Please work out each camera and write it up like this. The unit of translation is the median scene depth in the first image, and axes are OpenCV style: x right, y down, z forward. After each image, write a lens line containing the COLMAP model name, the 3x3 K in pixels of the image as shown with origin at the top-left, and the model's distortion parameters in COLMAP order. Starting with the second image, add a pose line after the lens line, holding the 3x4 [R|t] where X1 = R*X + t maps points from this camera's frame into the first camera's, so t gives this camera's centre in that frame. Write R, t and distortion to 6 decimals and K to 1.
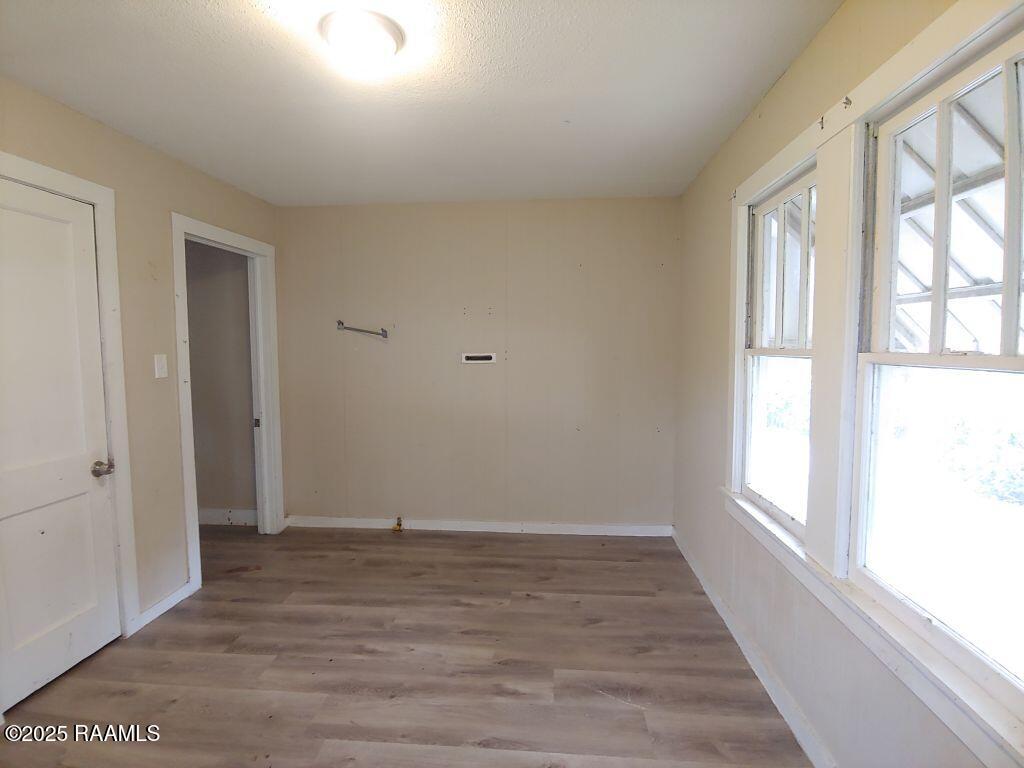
lens RADIAL K [[523.1, 0, 514.9], [0, 523.1, 380.2], [0, 0, 1]] dist [0.005216, -0.001238]
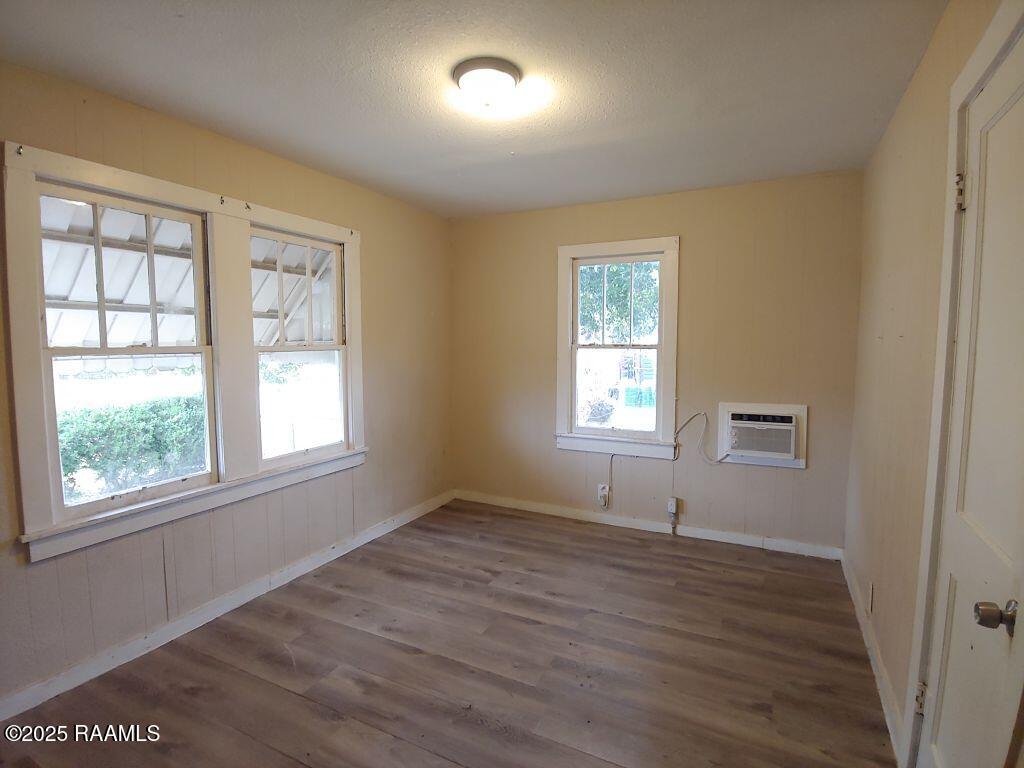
lens RADIAL K [[523.1, 0, 516.8], [0, 523.1, 383.1], [0, 0, 1]] dist [0.005216, -0.001238]
pose [[-0.926527, -0.016775, 0.375854, -0.653159], [0.041475, 0.988362, 0.146355, -0.111640], [-0.373935, 0.151191, -0.915049, 1.726079]]
